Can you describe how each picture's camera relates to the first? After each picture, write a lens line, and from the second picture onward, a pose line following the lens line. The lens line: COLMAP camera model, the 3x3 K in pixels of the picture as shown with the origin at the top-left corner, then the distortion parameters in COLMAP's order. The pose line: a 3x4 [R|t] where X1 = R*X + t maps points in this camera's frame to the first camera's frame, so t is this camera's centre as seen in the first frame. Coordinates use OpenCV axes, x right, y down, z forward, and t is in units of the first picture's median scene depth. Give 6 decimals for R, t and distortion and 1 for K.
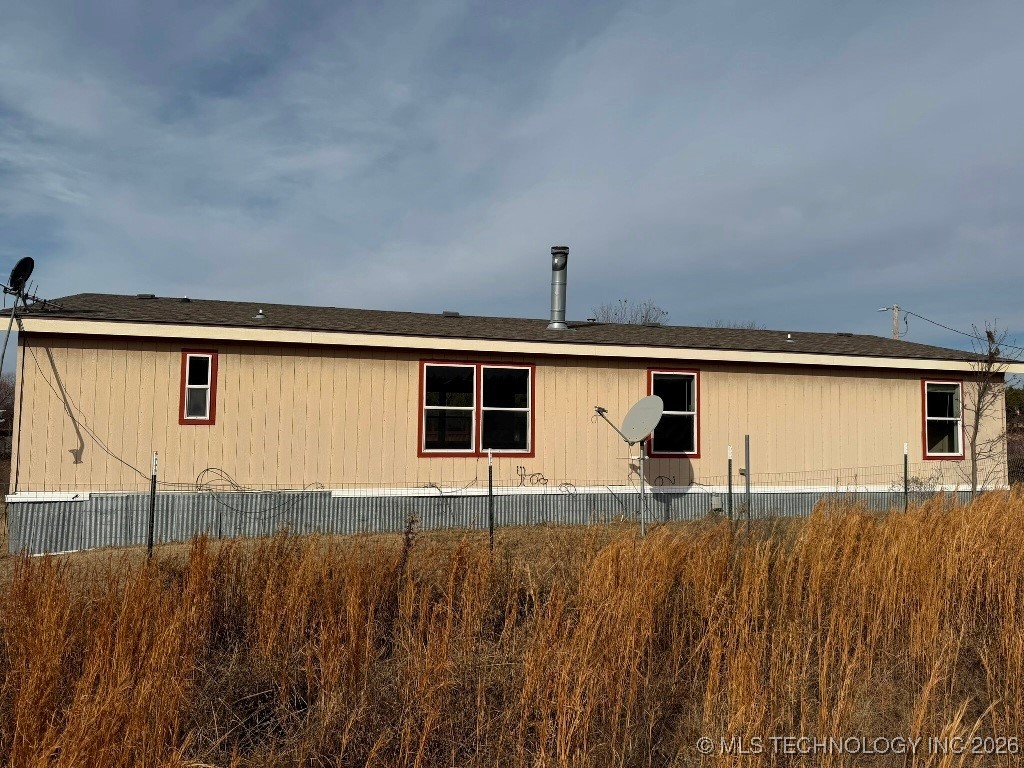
lens RADIAL K [[762.5, 0, 544.0], [0, 762.5, 385.1], [0, 0, 1]] dist [0.014185, -0.031907]
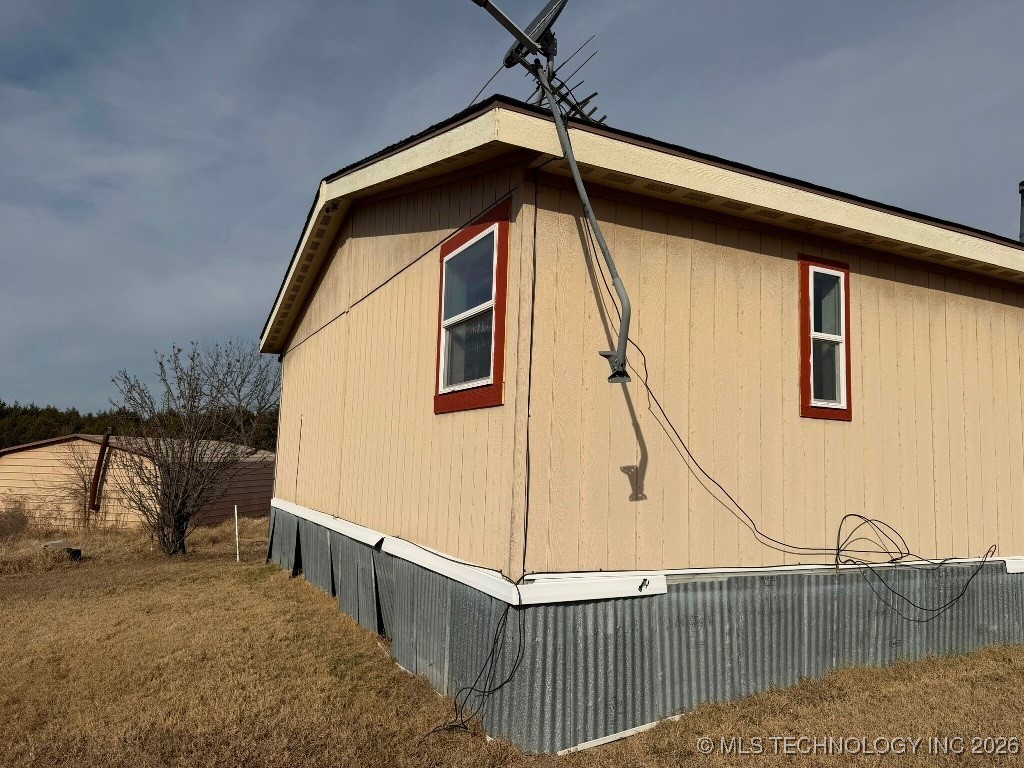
lens RADIAL K [[762.5, 0, 512.8], [0, 762.5, 381.8], [0, 0, 1]] dist [0.014185, -0.031907]
pose [[0.978551, 0.045027, 0.201023, -0.731255], [-0.035260, 0.998029, -0.051908, 0.059875], [-0.202964, 0.043707, 0.978210, 0.583996]]
